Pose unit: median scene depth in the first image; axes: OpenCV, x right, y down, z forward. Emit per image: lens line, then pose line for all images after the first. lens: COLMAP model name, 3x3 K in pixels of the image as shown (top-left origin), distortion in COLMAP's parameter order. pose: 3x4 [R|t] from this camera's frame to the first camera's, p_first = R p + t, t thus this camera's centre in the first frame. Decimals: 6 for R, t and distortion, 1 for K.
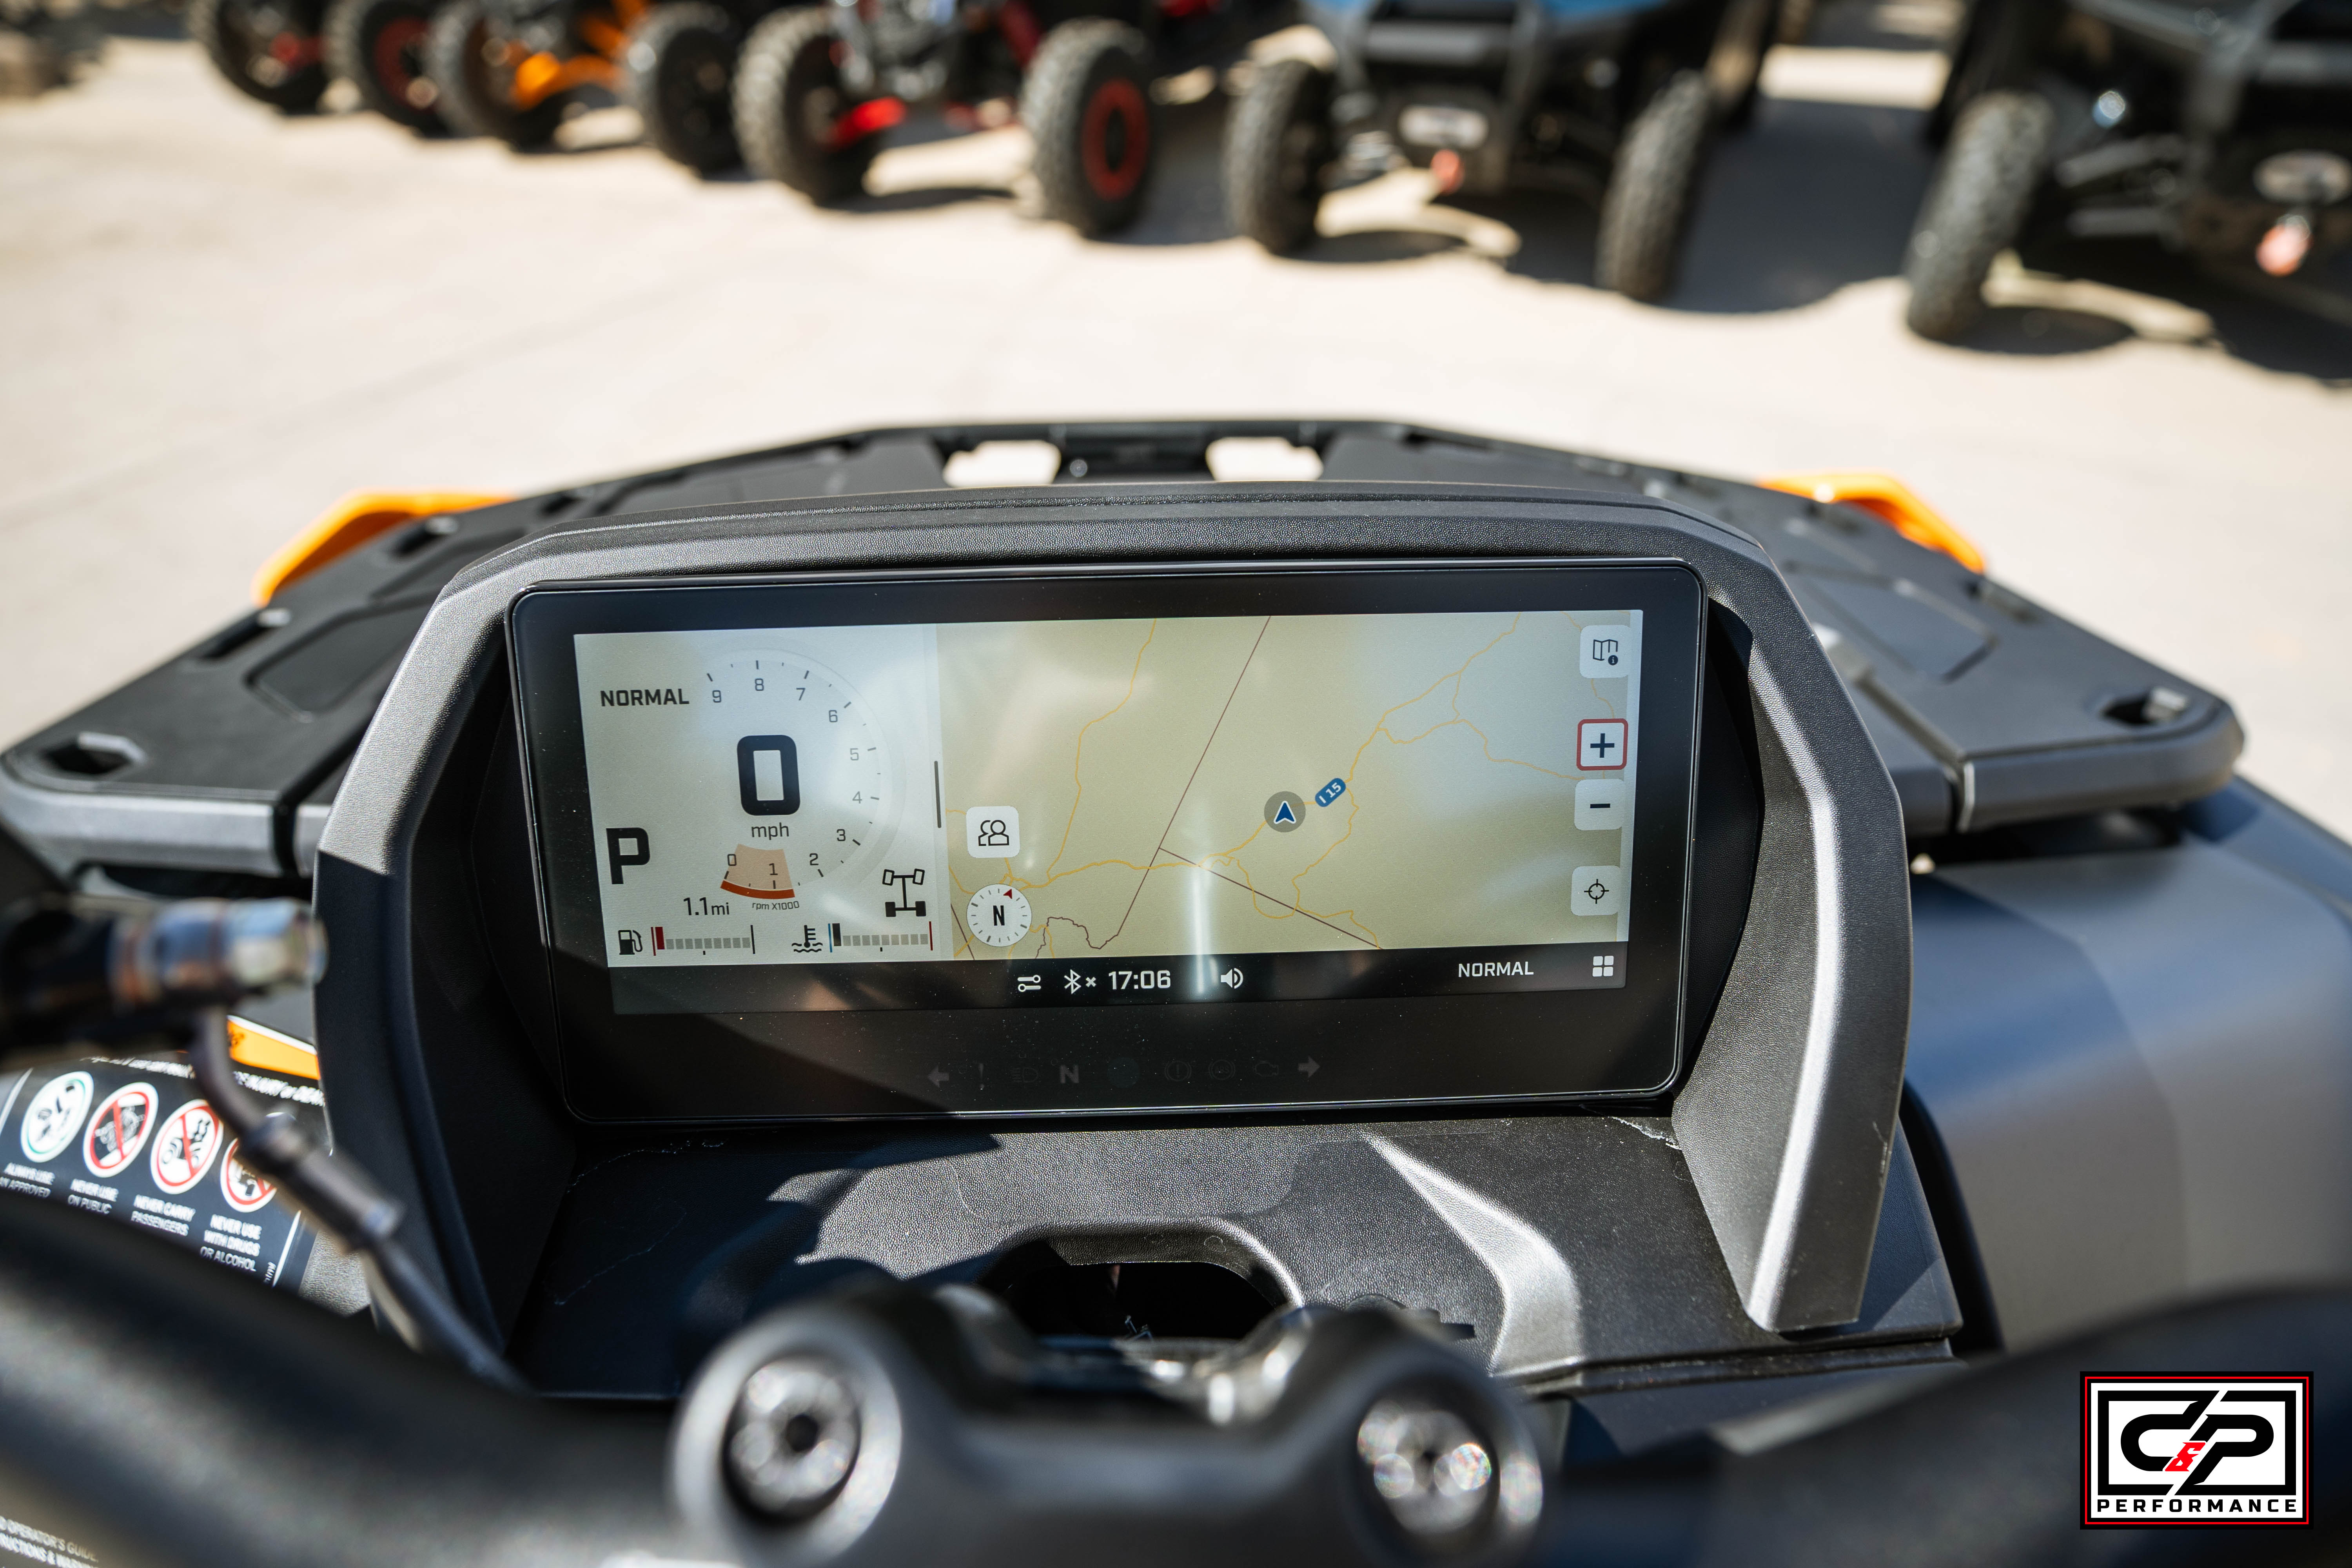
lens RADIAL K [[1157.2, 0, 1172.8], [0, 1157.2, 789.3], [0, 0, 1]] dist [-0.063648, 0.026699]
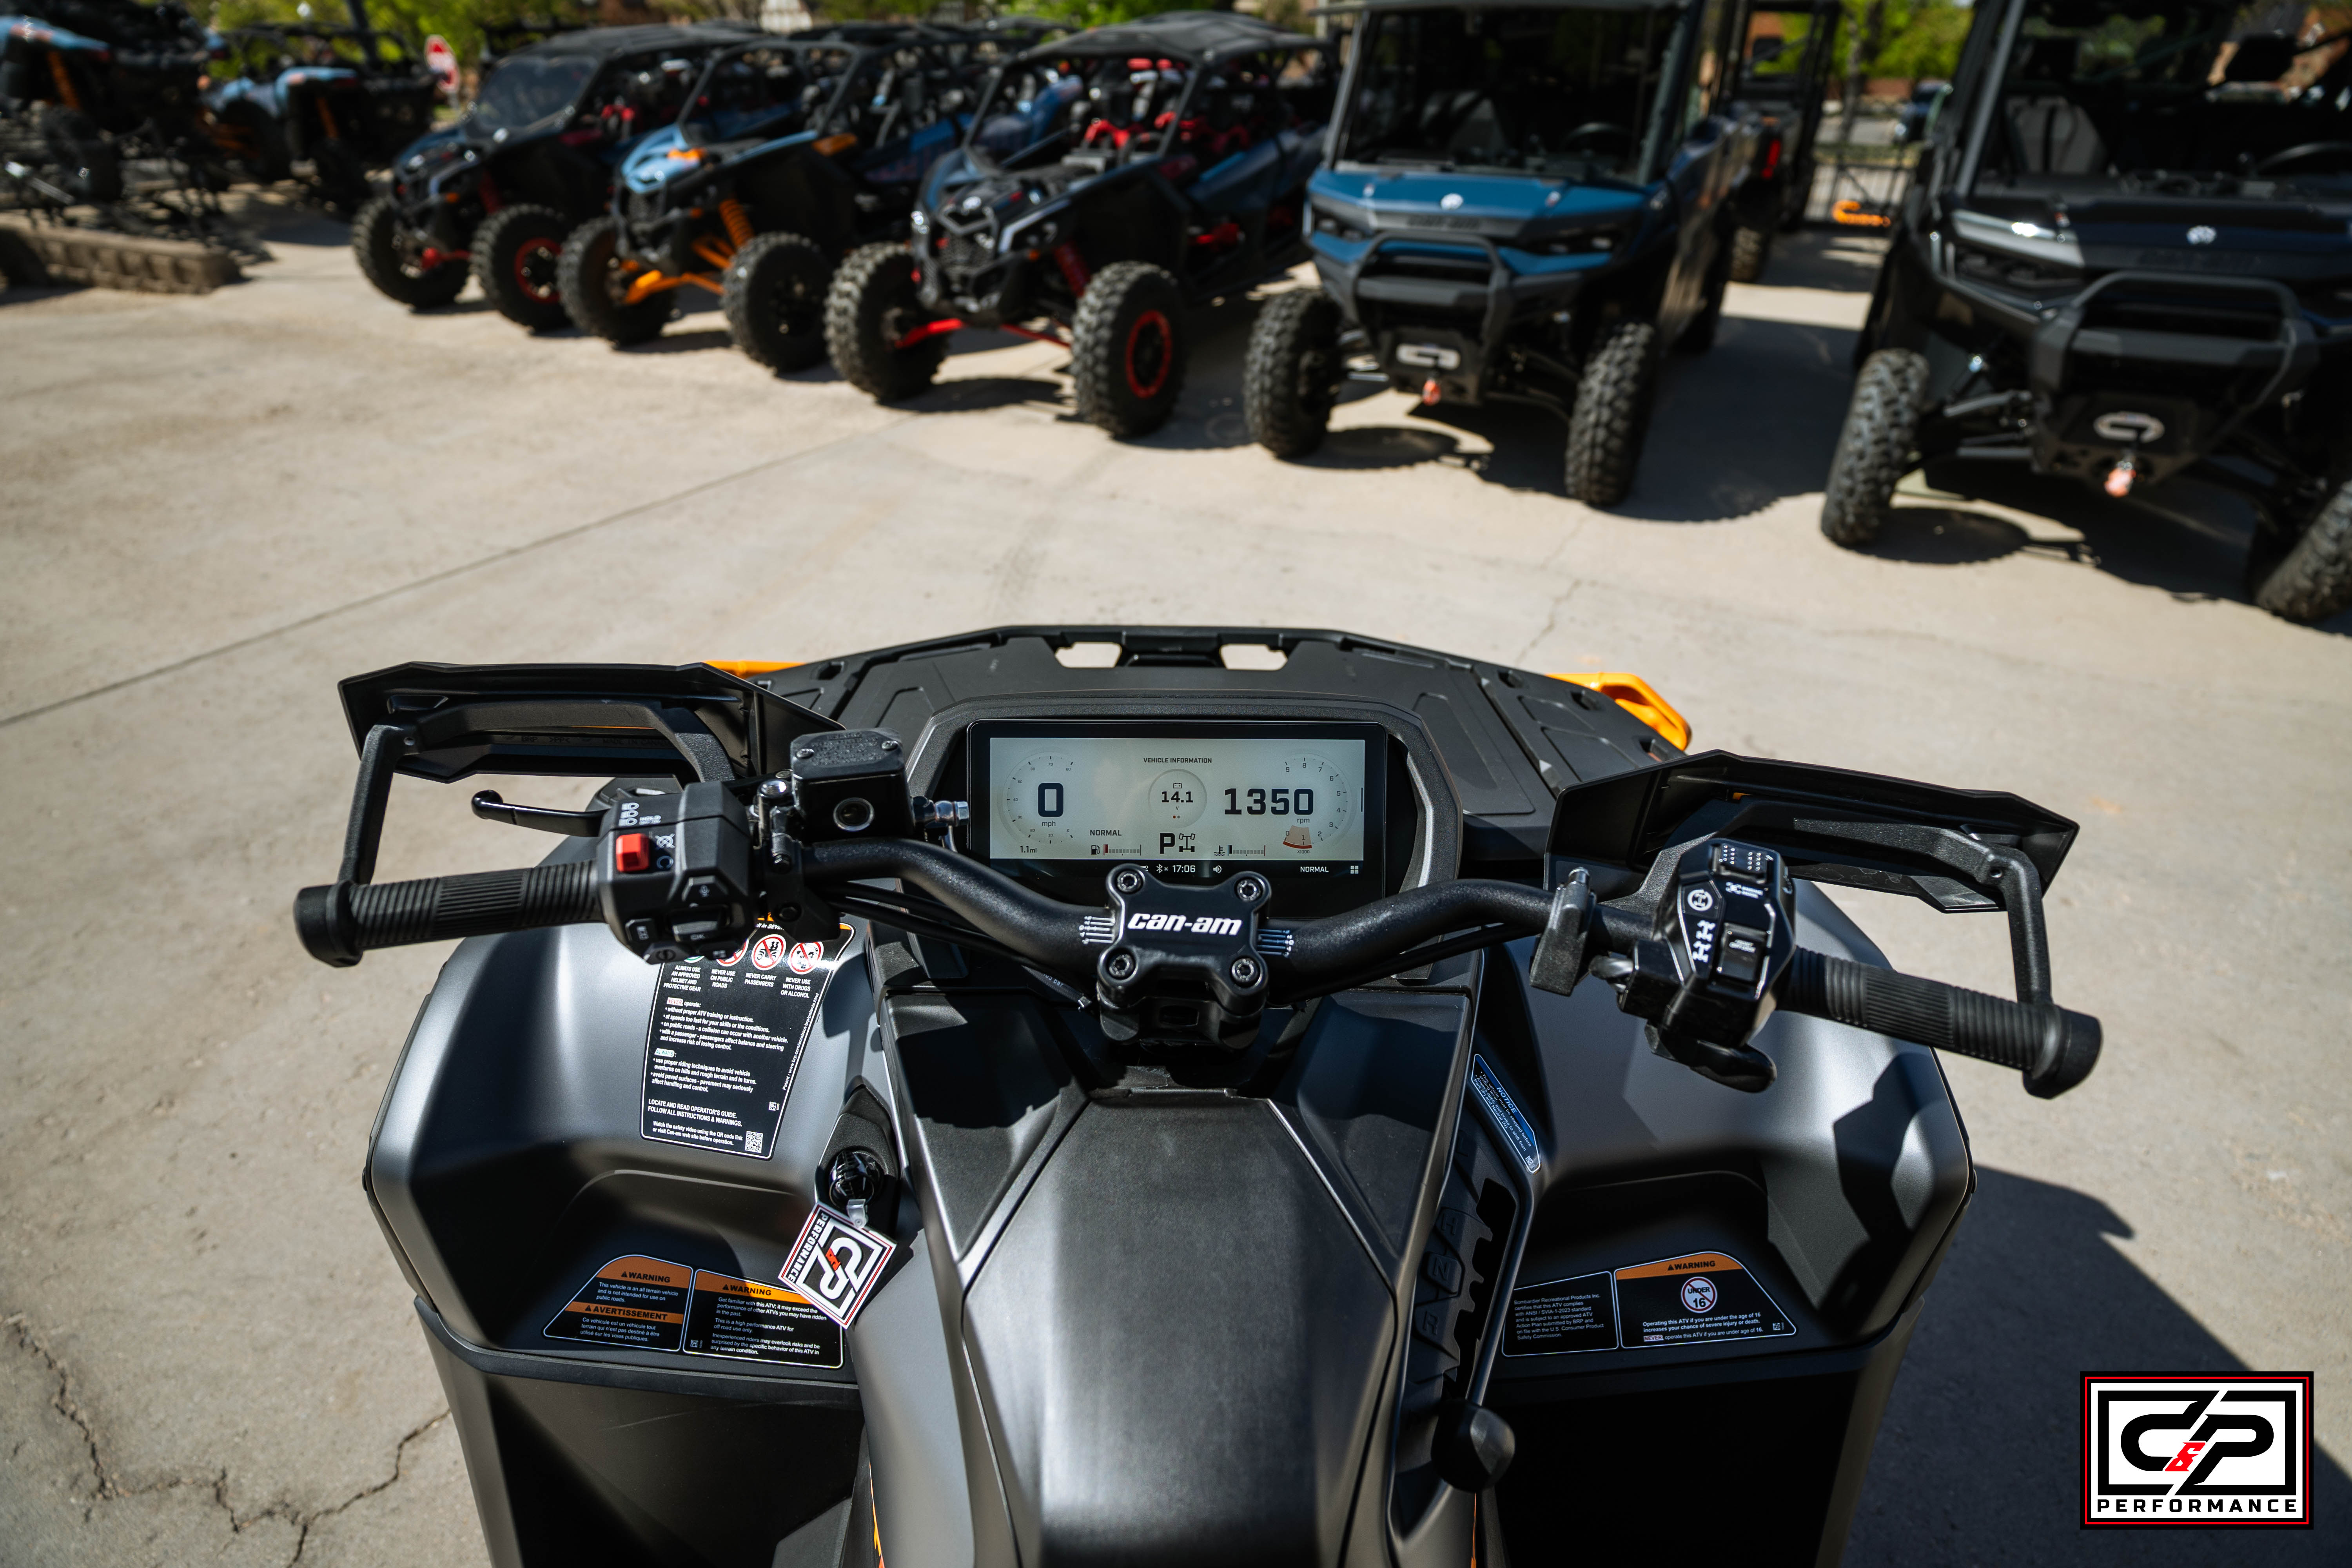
lens RADIAL K [[1157.2, 0, 1179.1], [0, 1157.2, 788.3], [0, 0, 1]] dist [-0.063648, 0.026699]
pose [[0.999660, 0.025526, -0.005234, -0.001917], [-0.025993, 0.990931, -0.131834, 0.021532], [0.001821, 0.131926, 0.991258, -0.111286]]
